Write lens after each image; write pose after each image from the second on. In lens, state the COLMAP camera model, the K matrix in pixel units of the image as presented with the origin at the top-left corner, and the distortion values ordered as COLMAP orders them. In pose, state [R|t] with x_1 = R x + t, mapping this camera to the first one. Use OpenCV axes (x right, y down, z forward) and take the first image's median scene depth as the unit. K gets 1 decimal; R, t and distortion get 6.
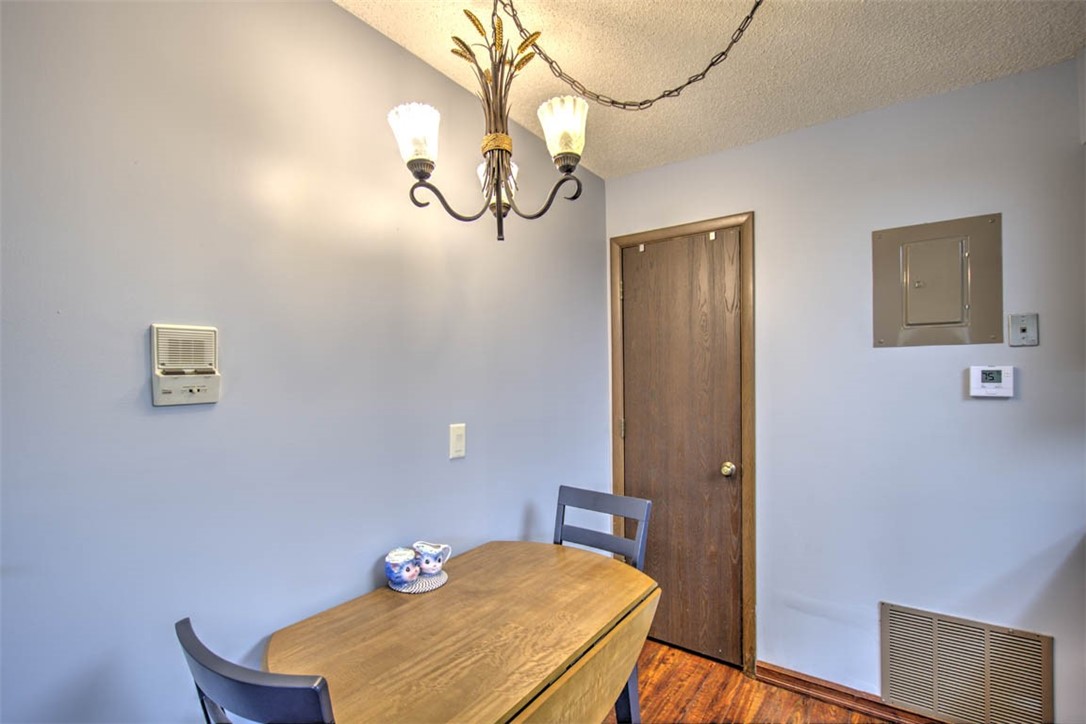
lens RADIAL K [[497.2, 0, 542.8], [0, 497.2, 378.4], [0, 0, 1]] dist [0.001858, 0.000053]
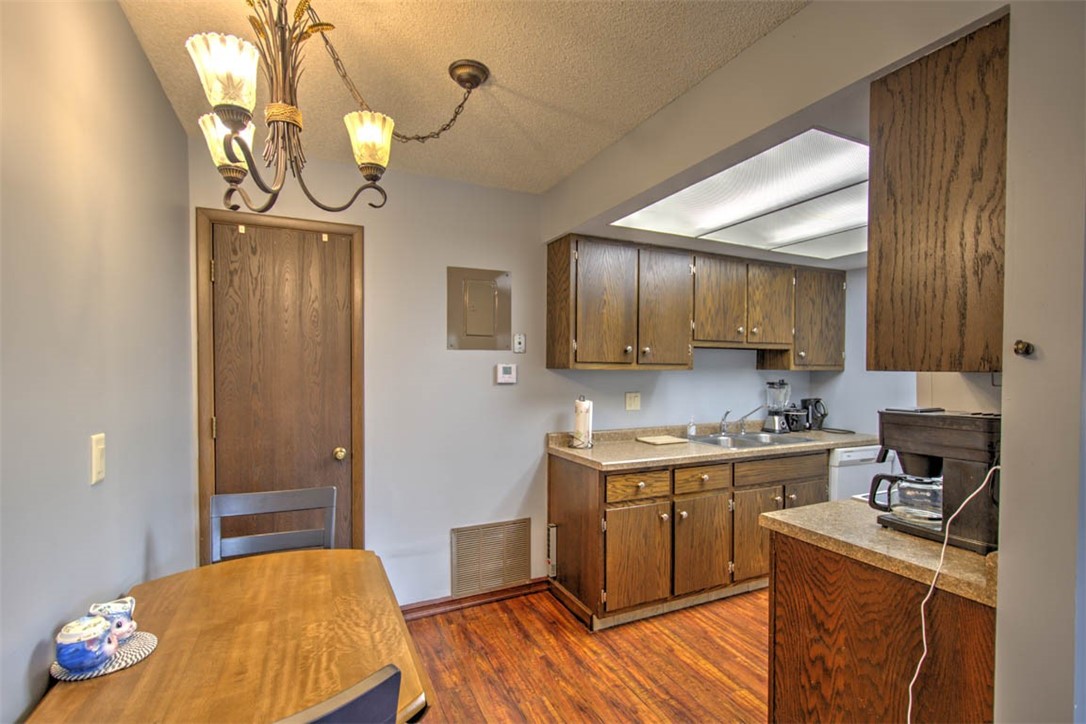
lens RADIAL K [[496.4, 0, 542.1], [0, 496.4, 375.7], [0, 0, 1]] dist [-0.000646, -0.000206]
pose [[0.485842, -0.005579, 0.874029, -0.473441], [-0.000736, 0.999977, 0.006792, 0.002191], [-0.874046, -0.003943, 0.485827, 0.098322]]
